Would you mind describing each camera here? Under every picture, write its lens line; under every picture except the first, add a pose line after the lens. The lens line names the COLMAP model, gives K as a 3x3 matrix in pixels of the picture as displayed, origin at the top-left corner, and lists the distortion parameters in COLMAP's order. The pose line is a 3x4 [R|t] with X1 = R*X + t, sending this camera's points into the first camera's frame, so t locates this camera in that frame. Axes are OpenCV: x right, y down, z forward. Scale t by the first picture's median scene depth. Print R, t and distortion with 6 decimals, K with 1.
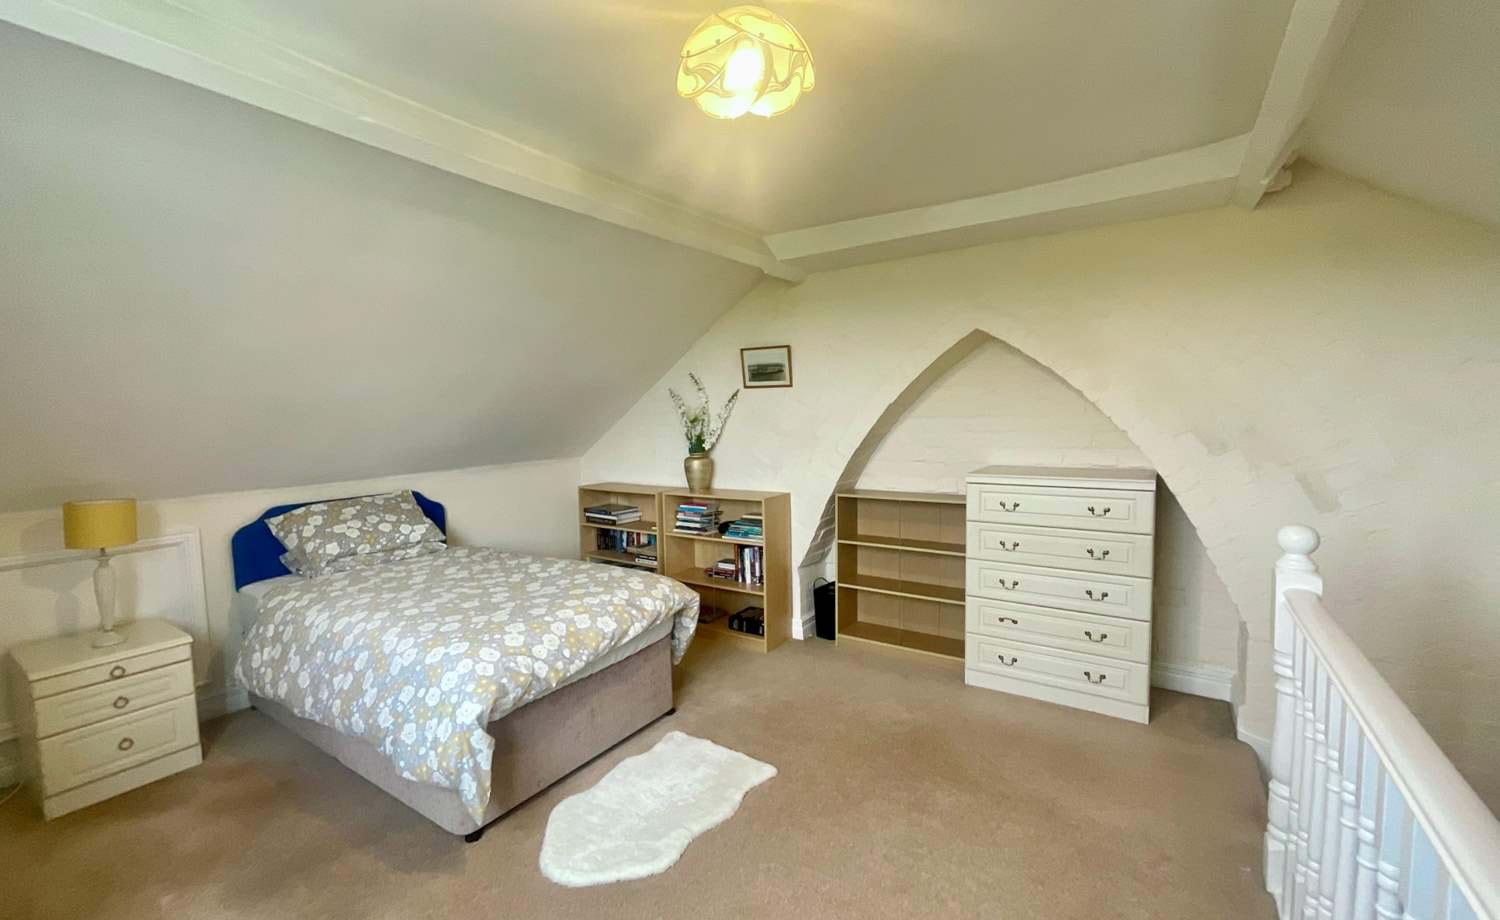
lens RADIAL K [[616.7, 0, 750.0], [0, 616.7, 460.0], [0, 0, 1]] dist [0.000648, 0.000055]
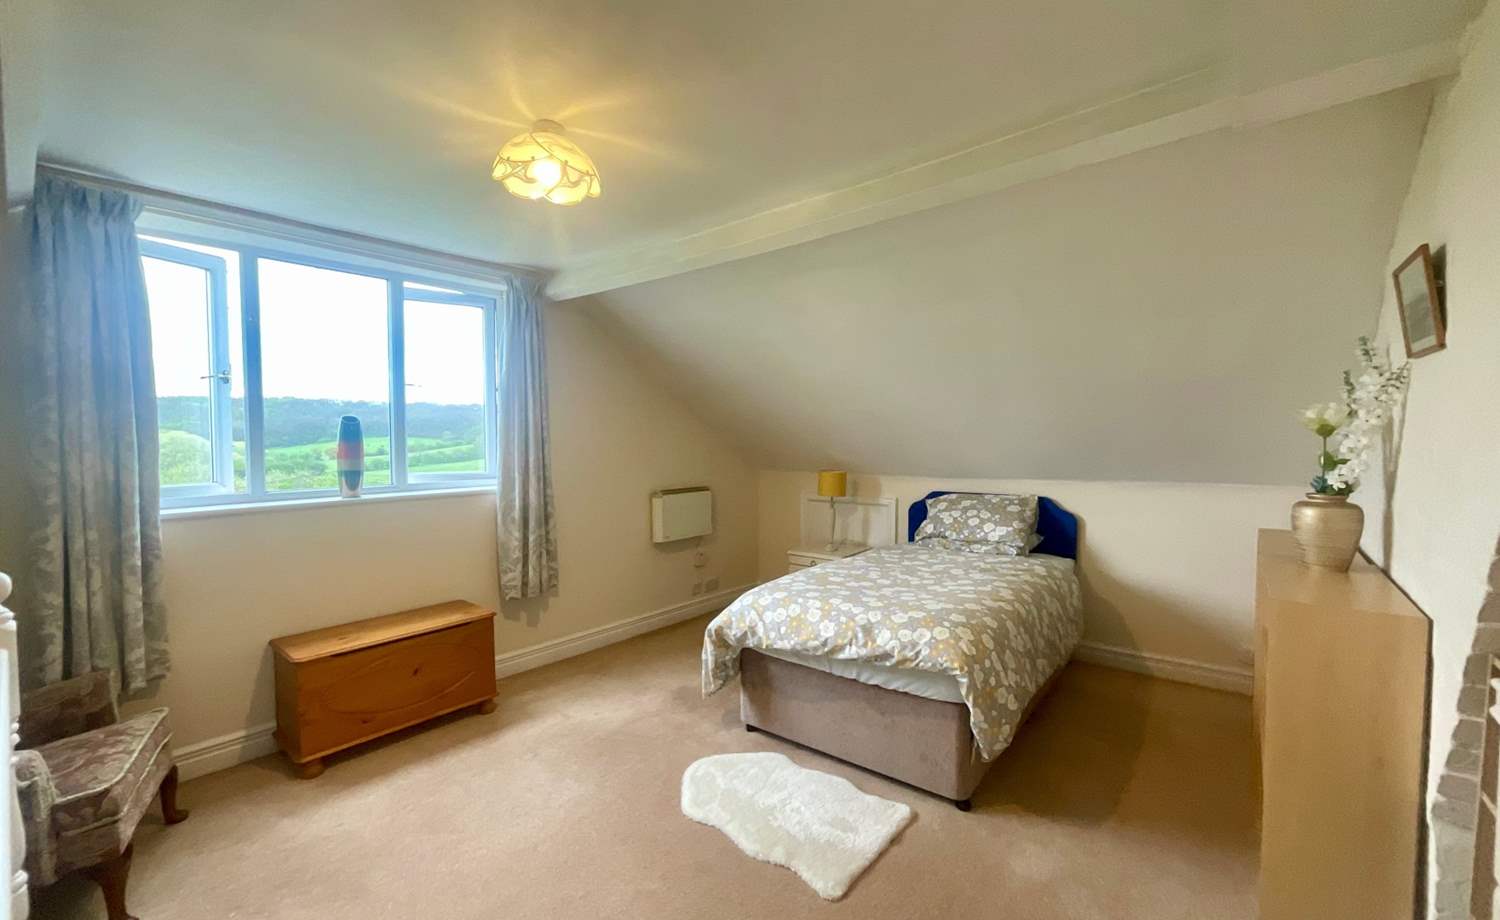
lens RADIAL K [[616.7, 0, 750.0], [0, 616.7, 460.0], [0, 0, 1]] dist [0.000648, 0.000055]
pose [[-0.106417, 0.060458, -0.992482, 0.758805], [-0.063450, 0.995703, 0.067458, -0.071884], [0.992295, 0.070151, -0.102123, 0.932825]]
